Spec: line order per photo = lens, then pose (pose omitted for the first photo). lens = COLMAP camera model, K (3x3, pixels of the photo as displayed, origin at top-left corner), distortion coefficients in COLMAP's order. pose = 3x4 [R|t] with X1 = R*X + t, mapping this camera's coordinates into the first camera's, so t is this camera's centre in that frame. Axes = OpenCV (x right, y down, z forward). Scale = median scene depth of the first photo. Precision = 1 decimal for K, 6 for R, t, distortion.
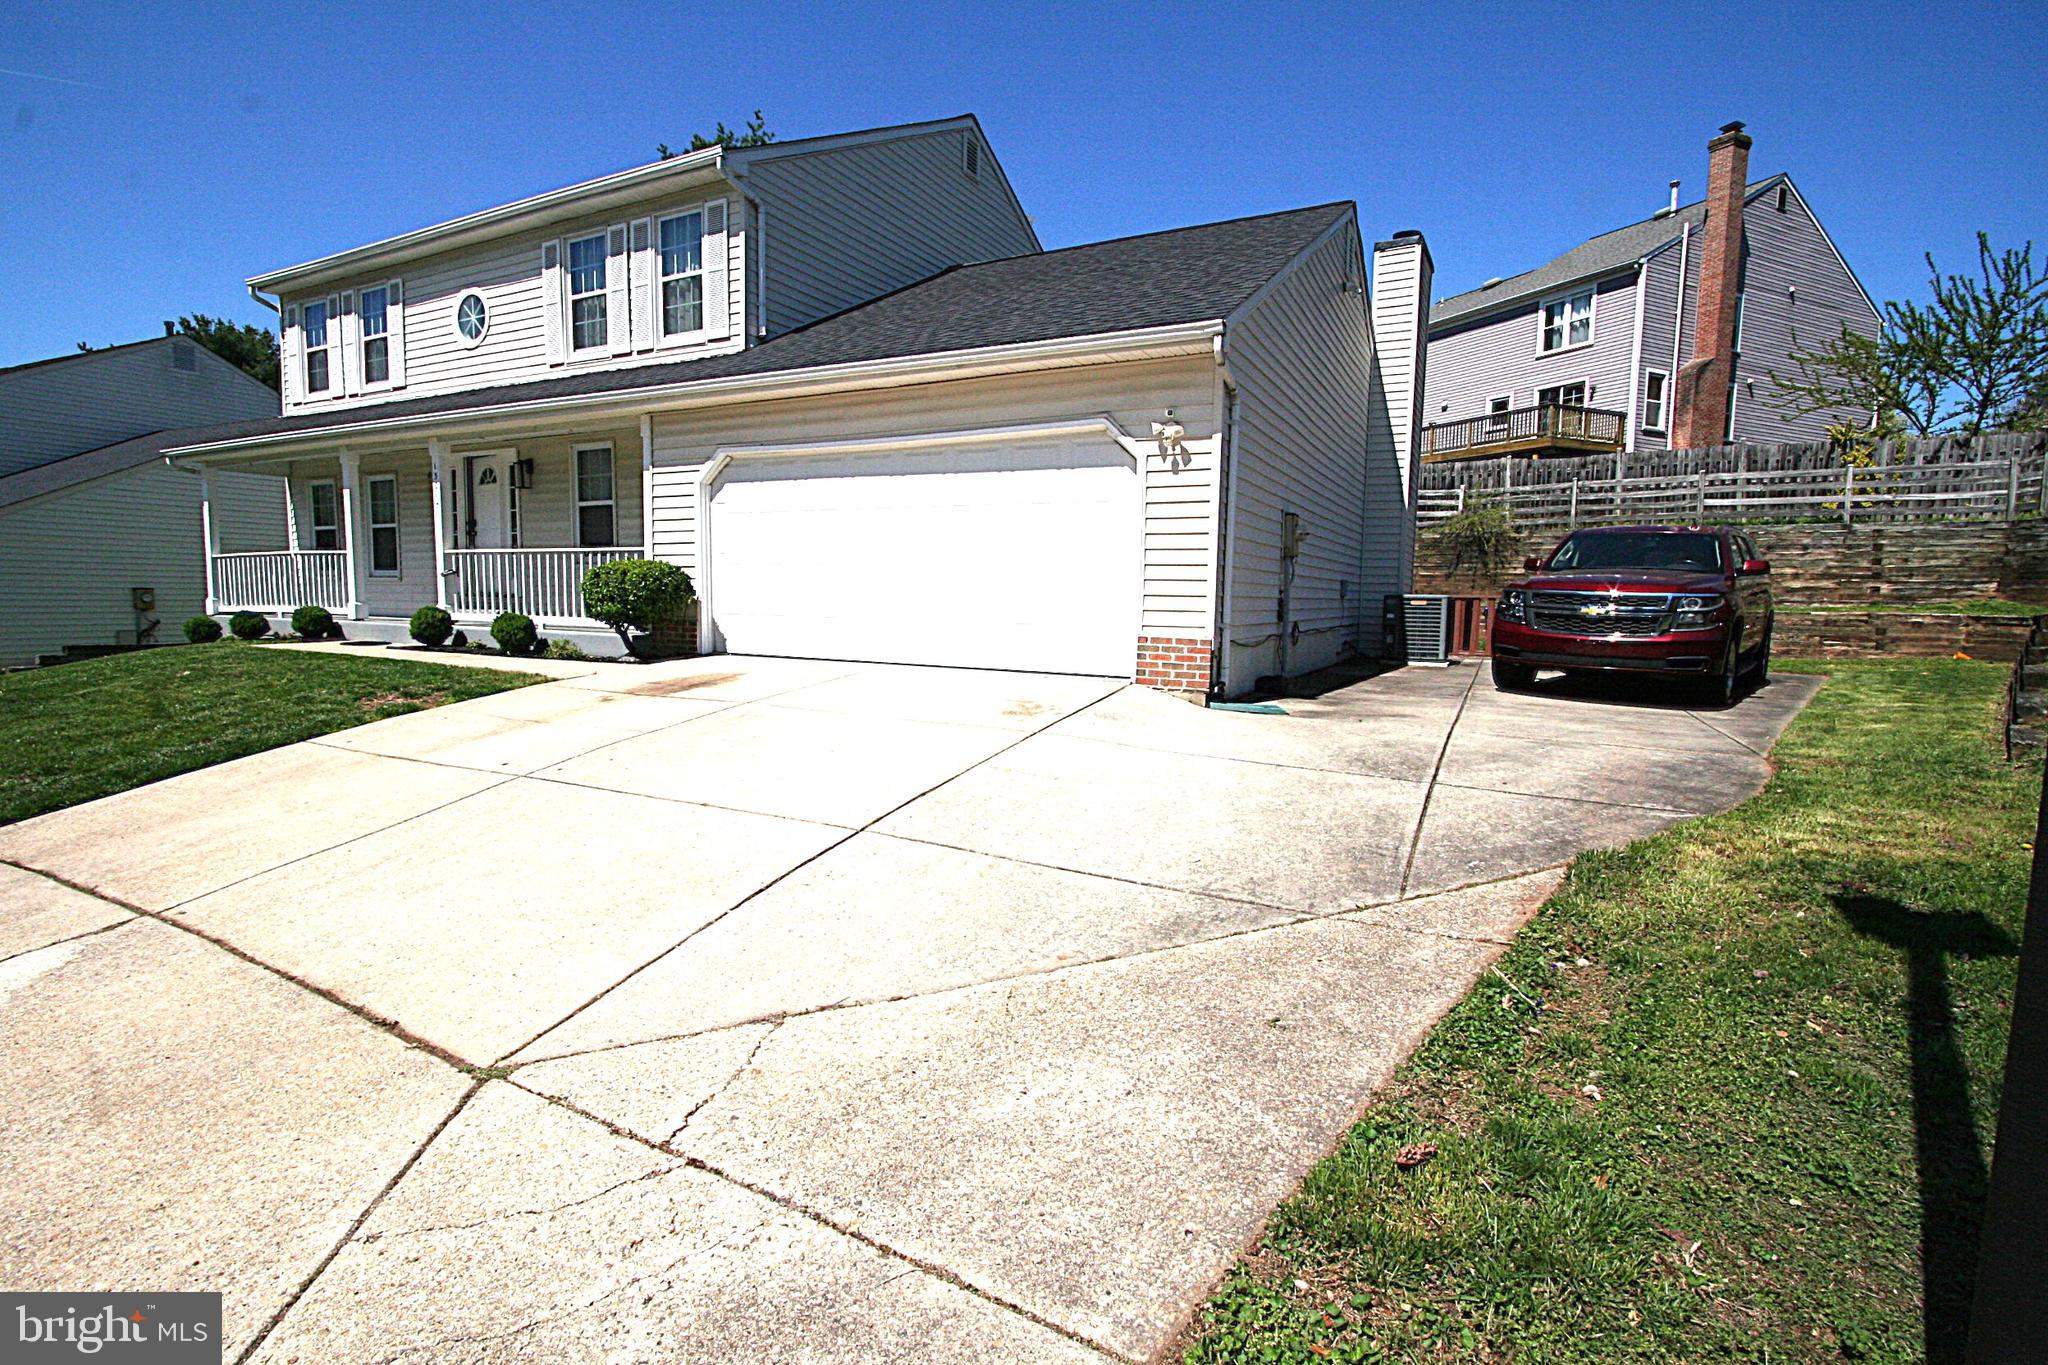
lens RADIAL K [[953.1, 0, 1014.4], [0, 953.1, 687.1], [0, 0, 1]] dist [-0.016728, 0.002272]
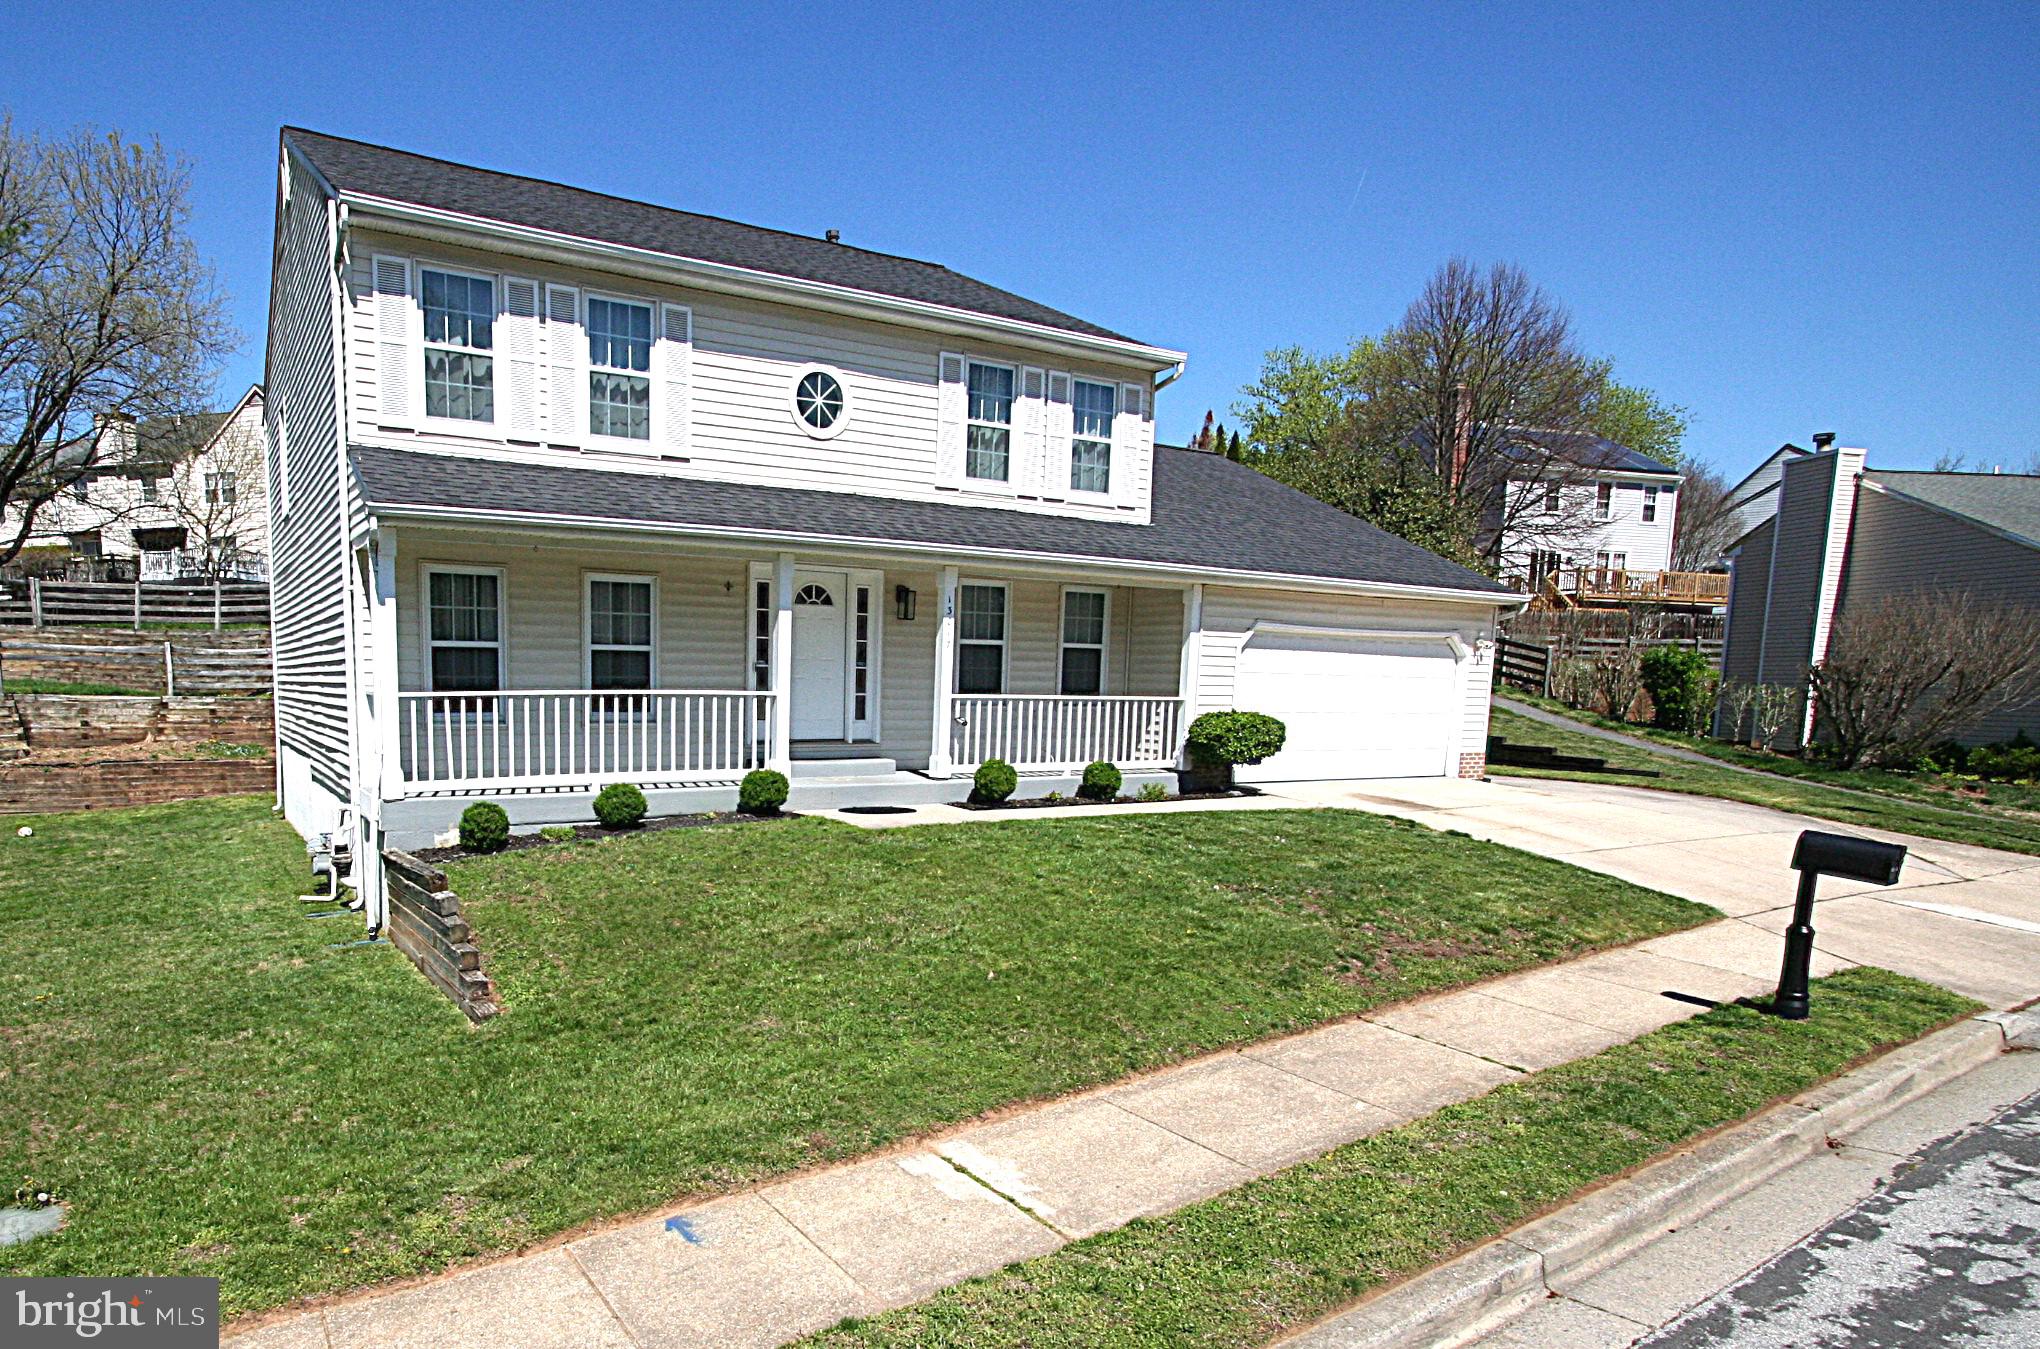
lens RADIAL K [[1160.0, 0, 778.5], [0, 1160.0, 840.1], [0, 0, 1]] dist [-0.017329, 0.003908]
pose [[0.574640, -0.118117, 0.809838, -1.628369], [0.074511, 0.992971, 0.091957, -0.125174], [-0.815008, 0.007500, 0.579402, 0.518534]]
